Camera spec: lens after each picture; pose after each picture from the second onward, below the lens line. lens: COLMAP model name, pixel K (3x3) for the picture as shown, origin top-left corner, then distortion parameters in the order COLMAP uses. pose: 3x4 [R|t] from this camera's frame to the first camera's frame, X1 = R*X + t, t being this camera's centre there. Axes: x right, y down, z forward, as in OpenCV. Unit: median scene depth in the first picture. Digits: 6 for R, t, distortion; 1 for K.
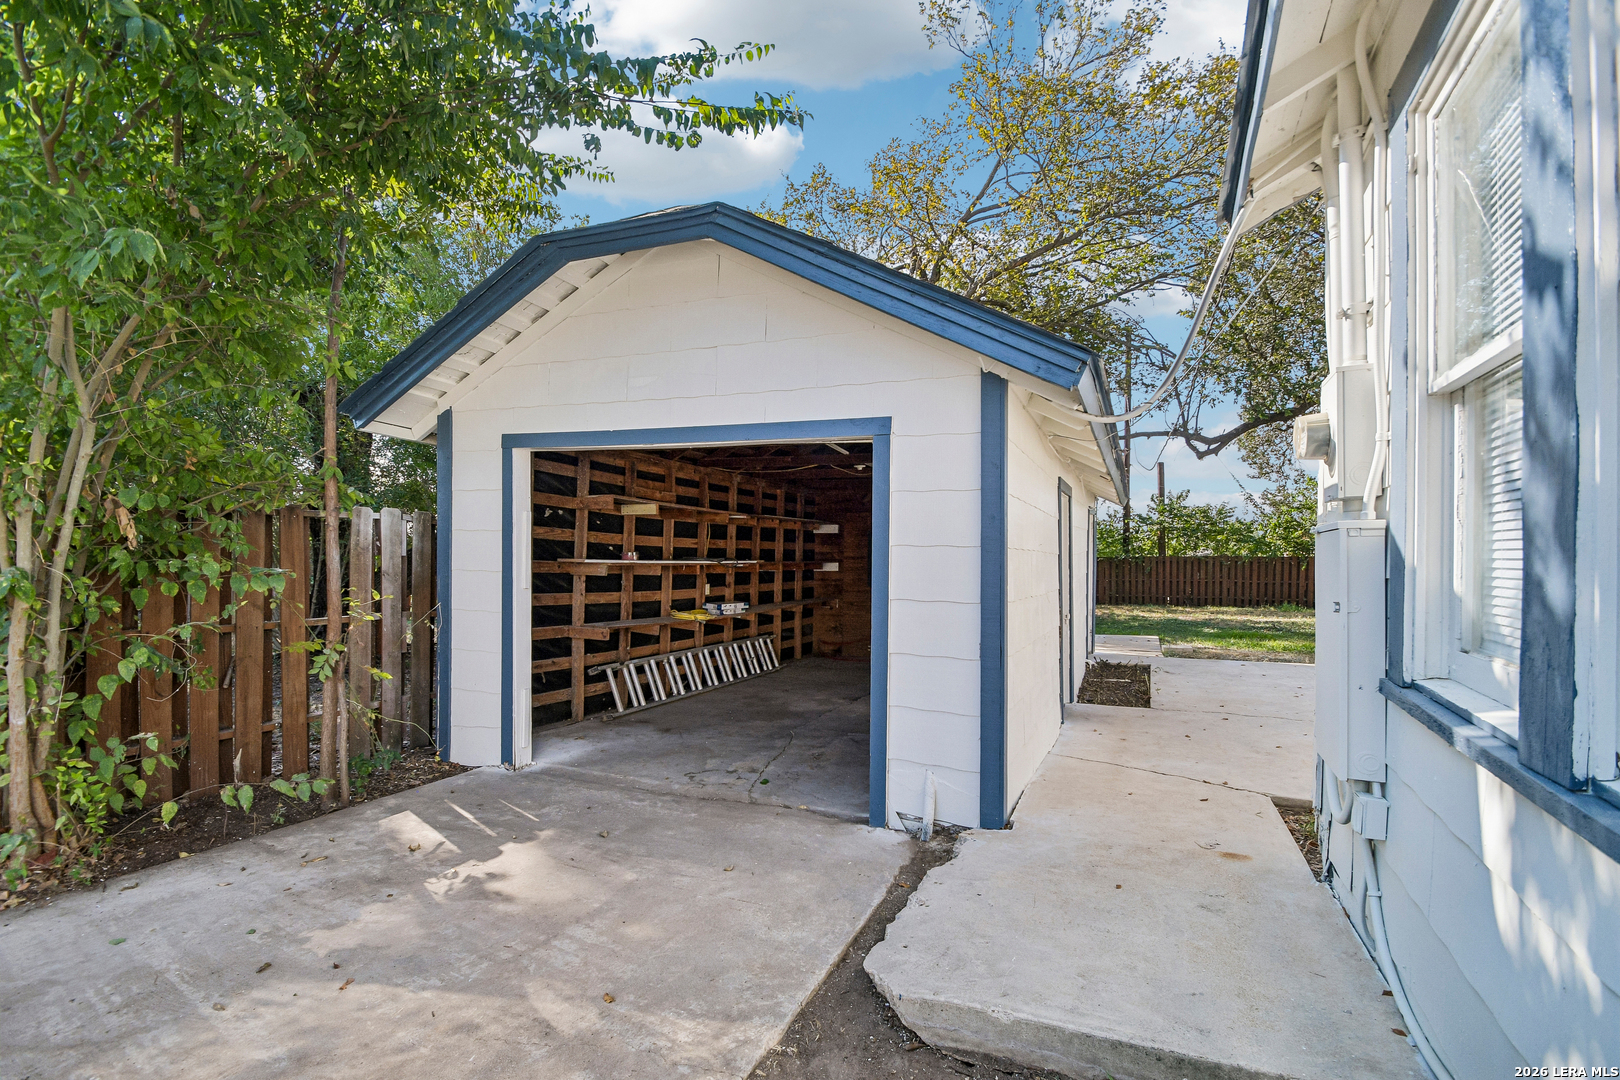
lens RADIAL K [[729.6, 0, 787.3], [0, 729.6, 561.2], [0, 0, 1]] dist [-0.000277, 0.000052]
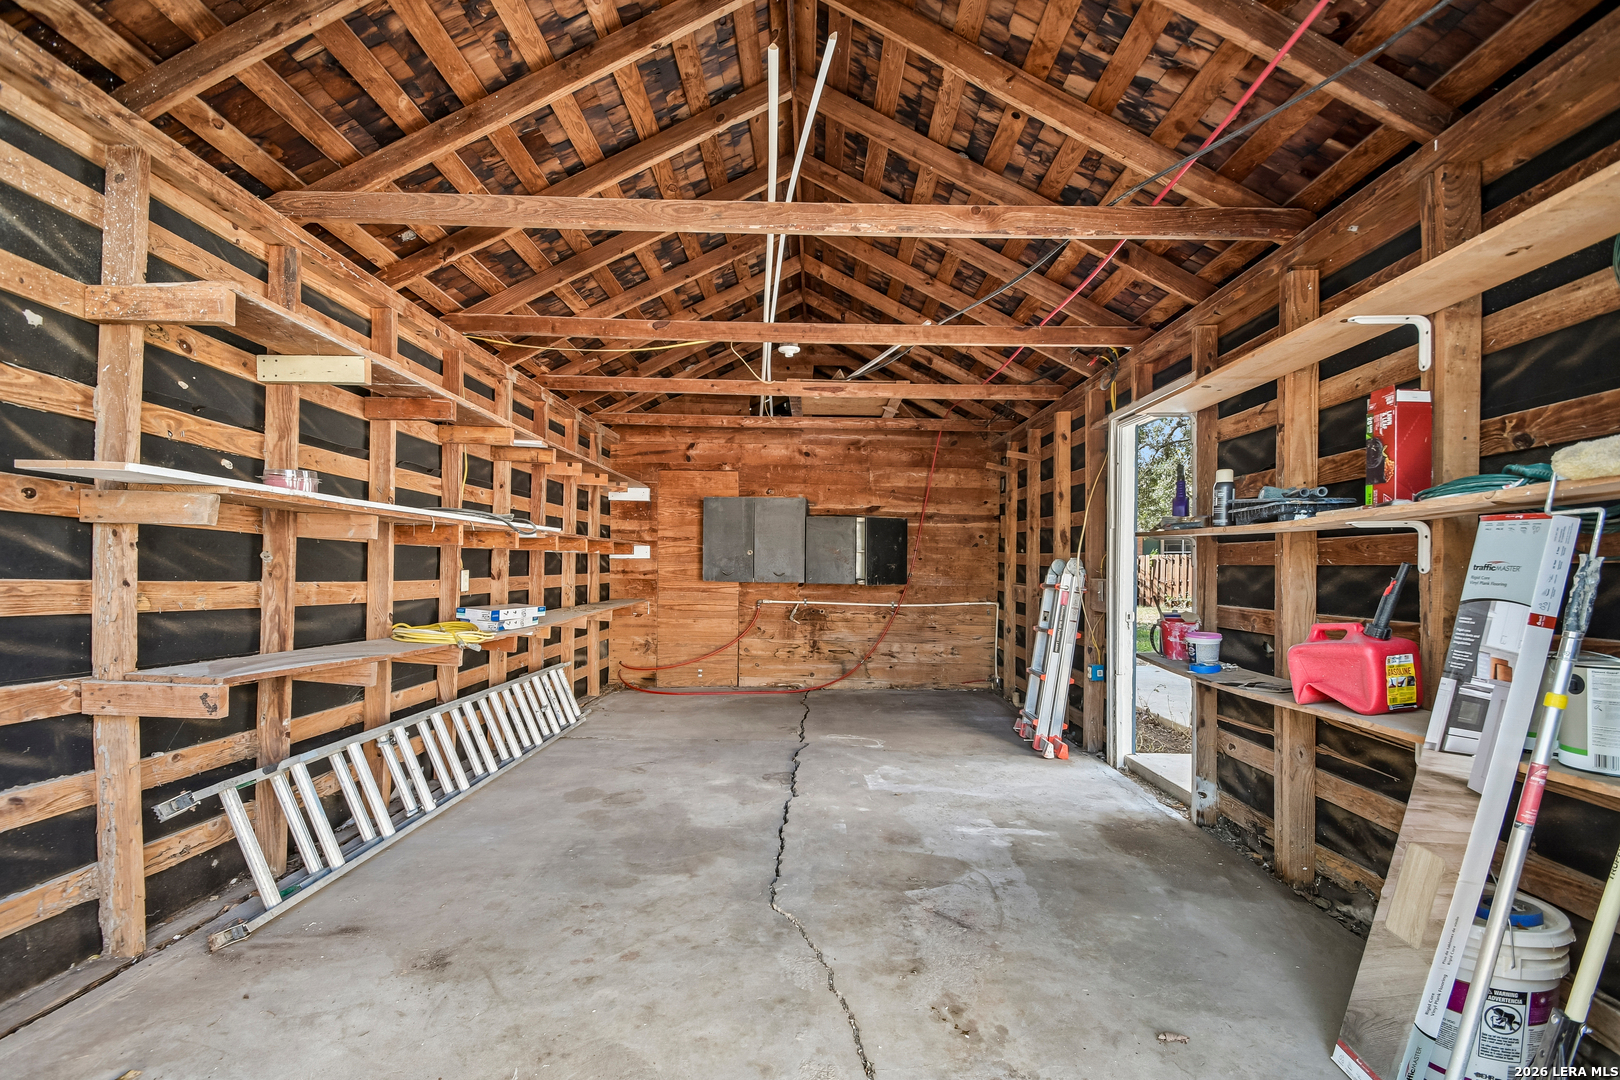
lens RADIAL K [[803.8, 0, 873.9], [0, 803.8, 593.0], [0, 0, 1]] dist [0.002331, -0.014018]
pose [[0.902070, -0.008702, 0.431503, -0.117005], [-0.007760, 0.999308, 0.036376, 0.030367], [-0.431521, -0.036162, 0.901378, 0.471745]]
